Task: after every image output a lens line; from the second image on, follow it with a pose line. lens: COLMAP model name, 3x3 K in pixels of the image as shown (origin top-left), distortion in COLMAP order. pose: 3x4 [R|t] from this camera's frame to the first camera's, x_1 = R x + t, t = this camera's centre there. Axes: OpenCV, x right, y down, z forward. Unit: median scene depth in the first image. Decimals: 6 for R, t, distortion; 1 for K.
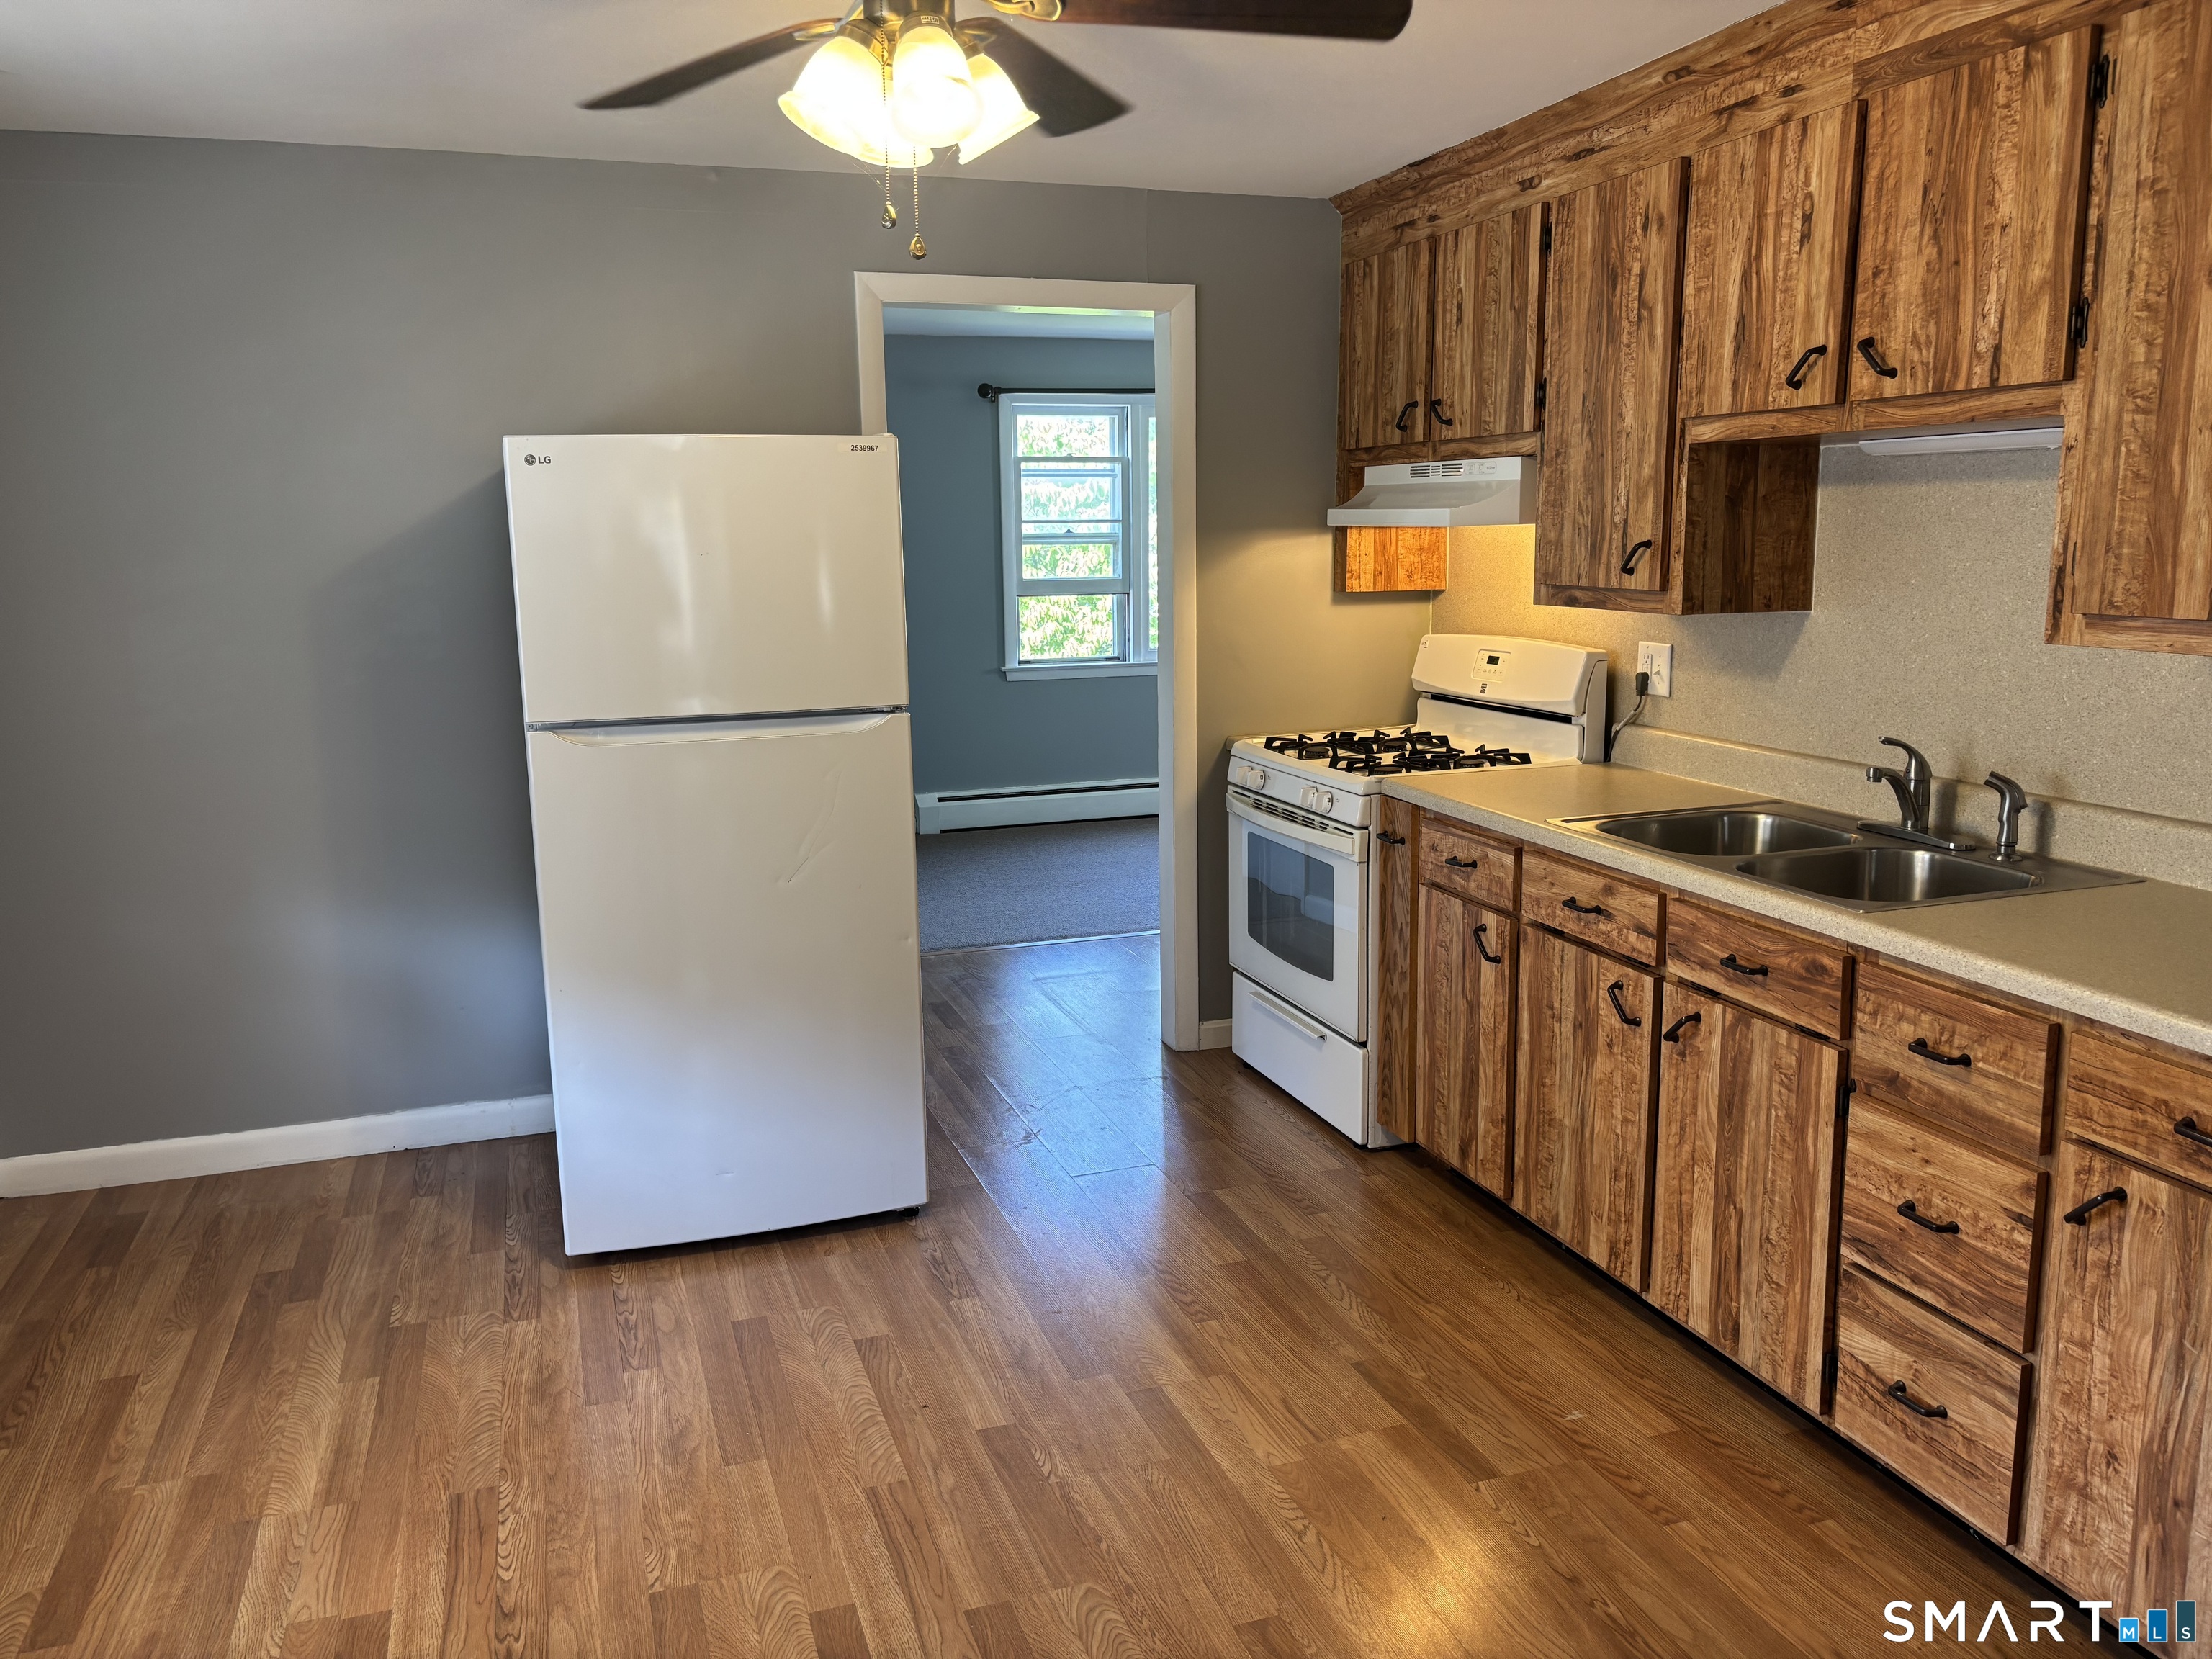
lens RADIAL K [[1681.6, 0, 1106.0], [0, 1681.6, 829.5], [0, 0, 1]] dist [0.030015, -0.024575]
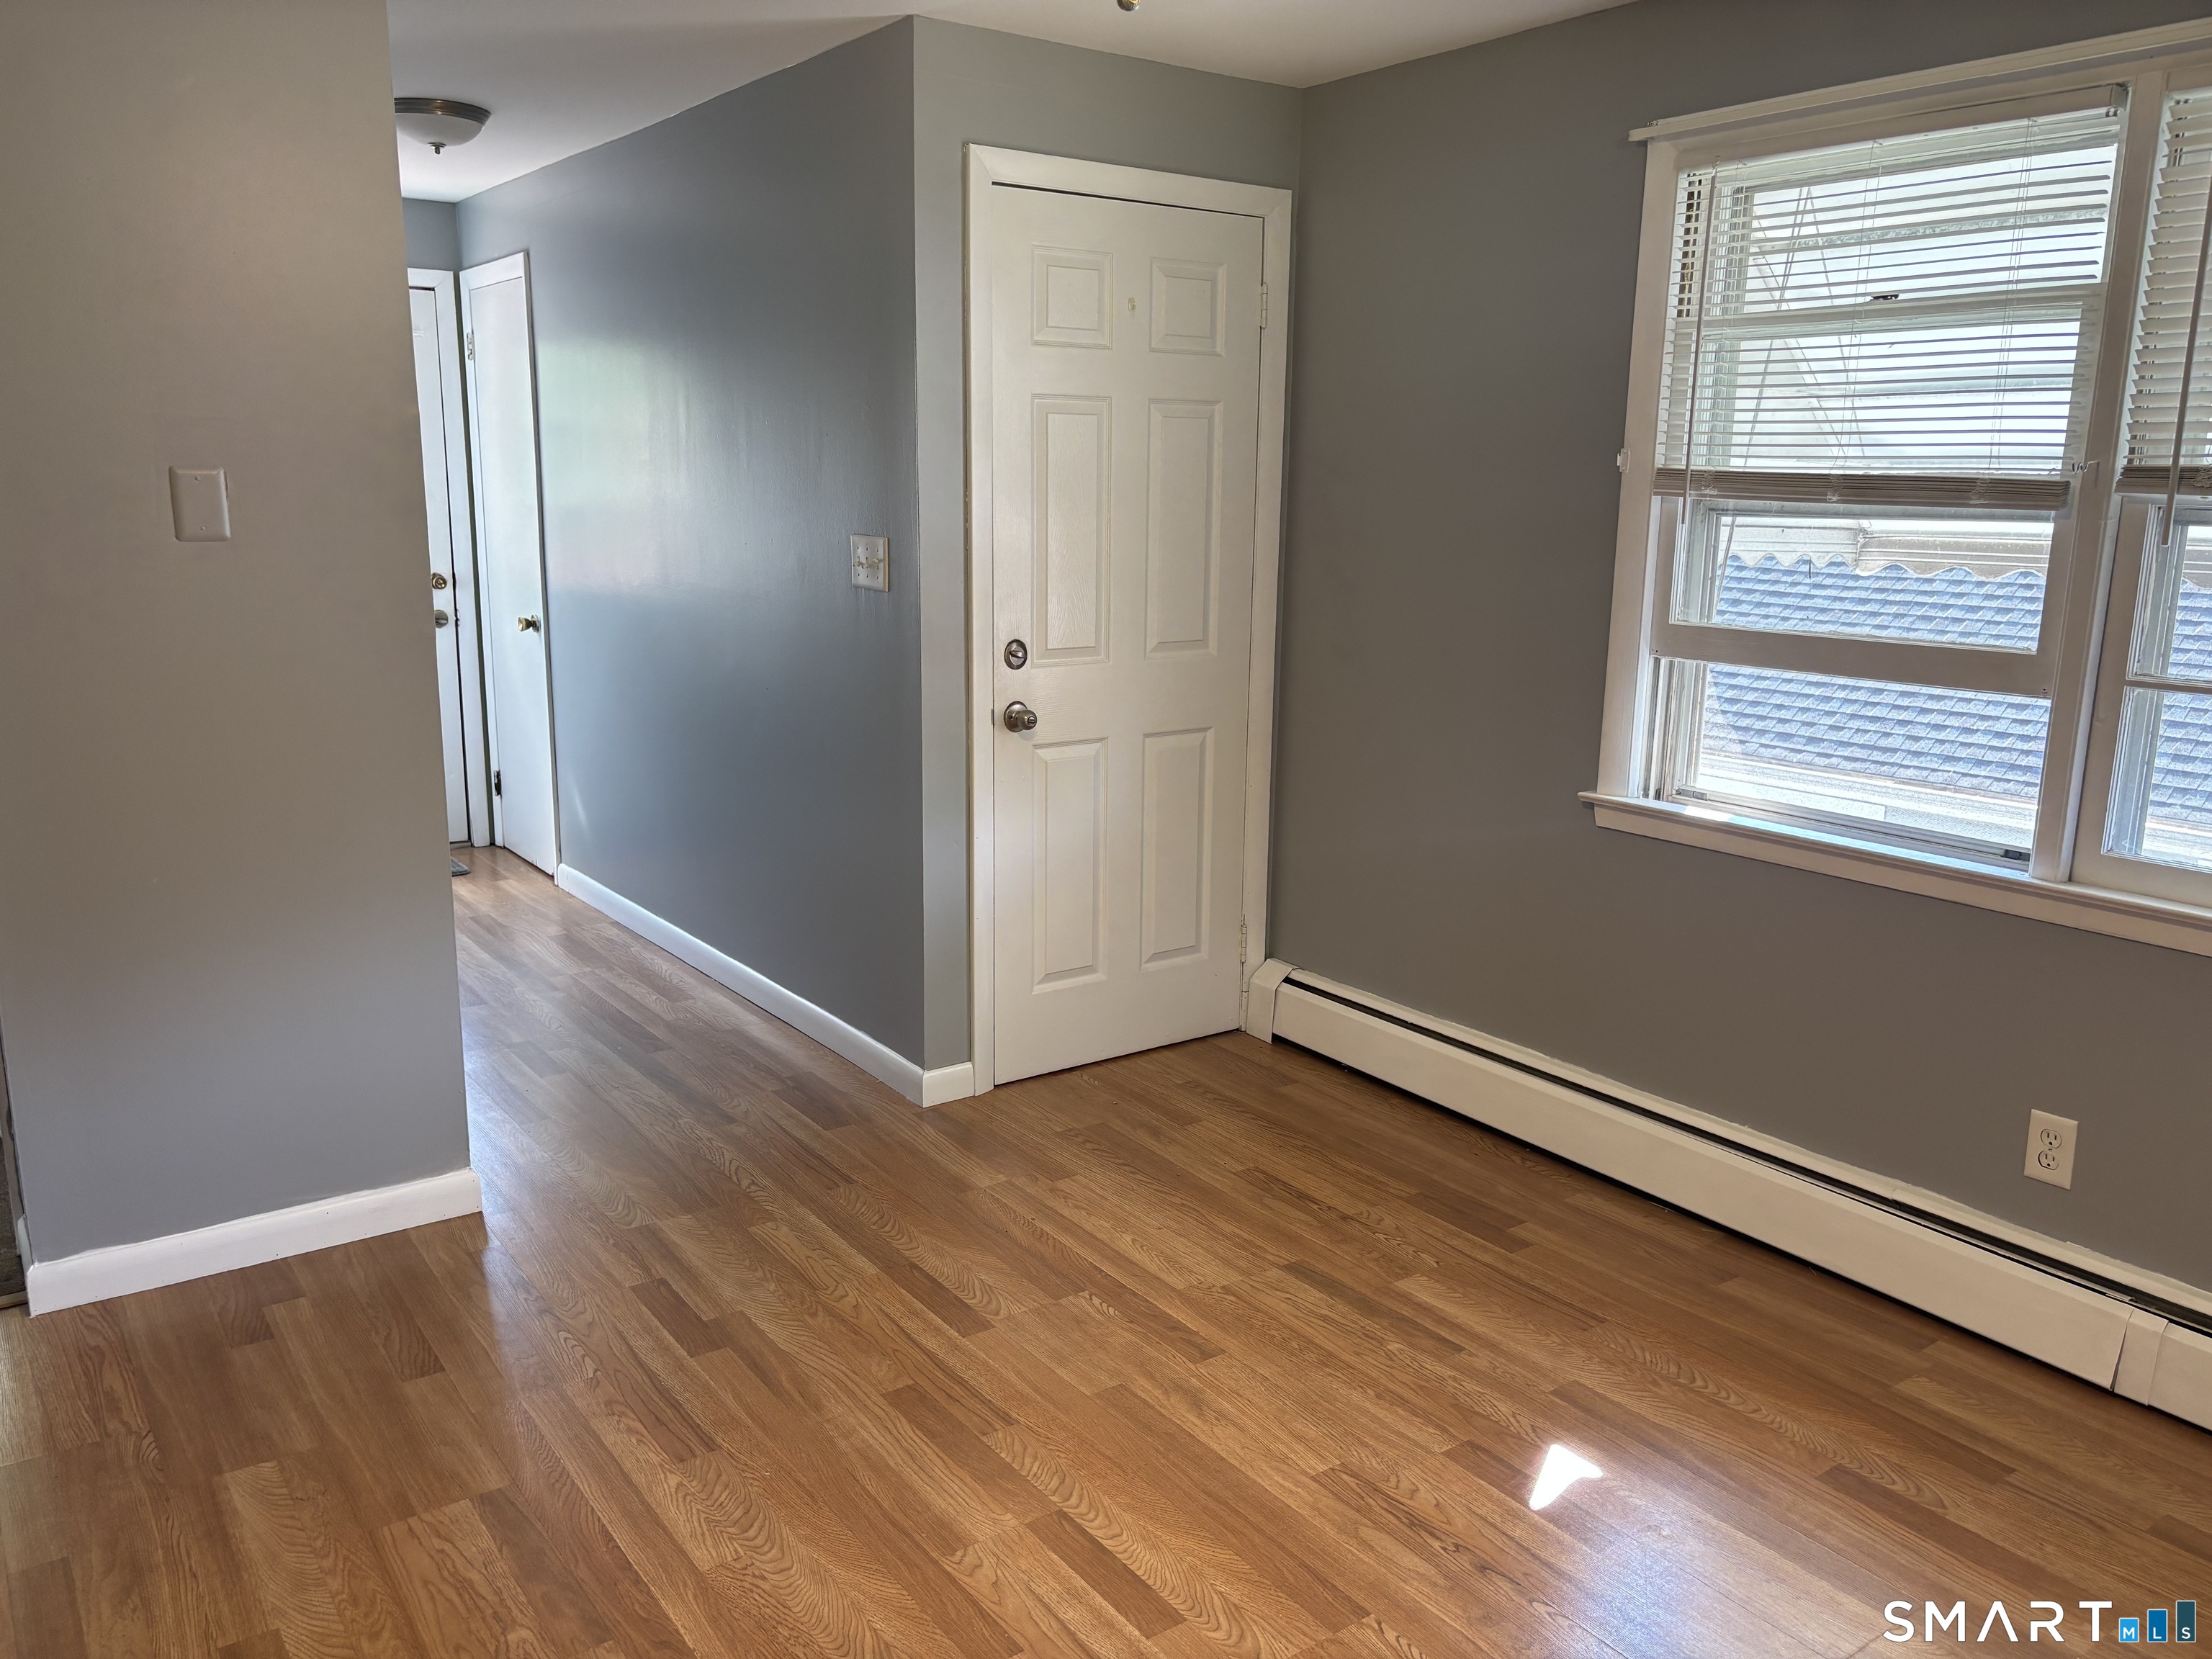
lens RADIAL K [[1695.1, 0, 1108.8], [0, 1695.1, 852.3], [0, 0, 1]] dist [0.008316, -0.000708]
pose [[-0.959417, 0.065456, -0.274288, 0.068740], [-0.048712, 0.919594, 0.389838, -0.211429], [0.277750, 0.387378, -0.879086, 1.237248]]
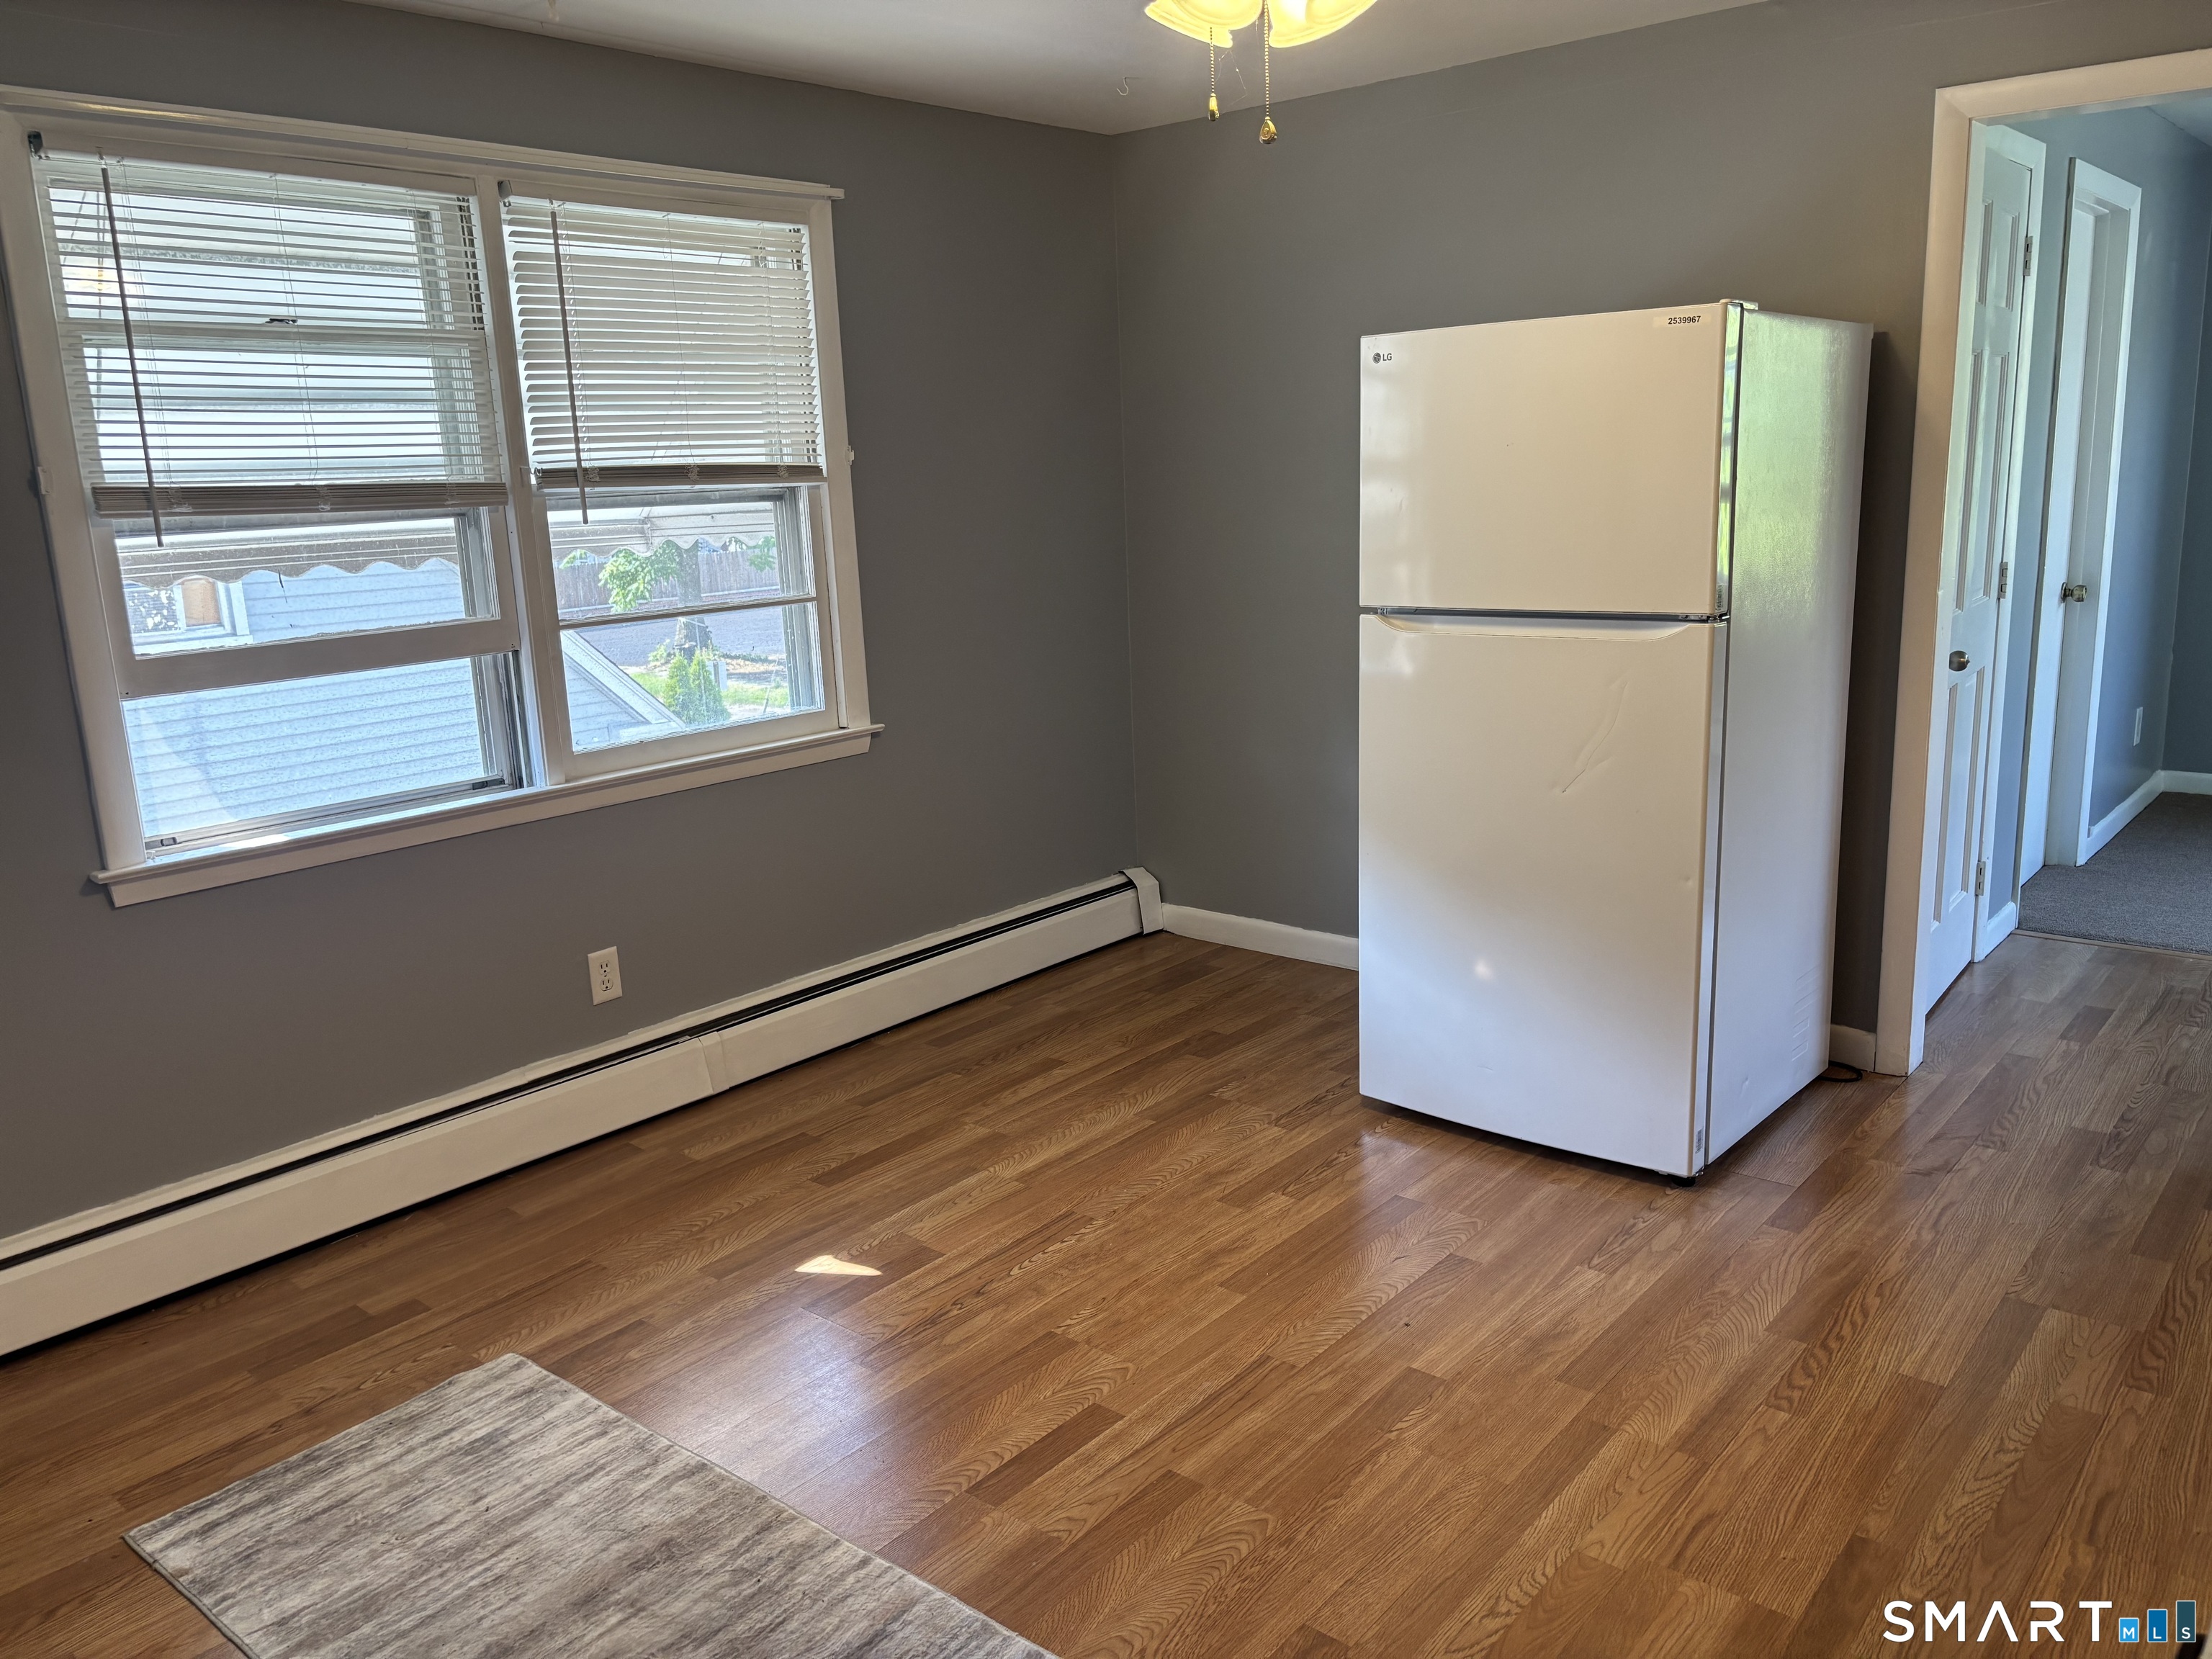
lens RADIAL K [[1681.6, 0, 1106.0], [0, 1681.6, 829.5], [0, 0, 1]] dist [0.030015, -0.024575]
pose [[0.513409, 0.182990, -0.838407, 0.528488], [-0.125597, 0.982503, 0.137529, -0.050421], [0.848903, 0.034693, 0.527409, 0.301741]]
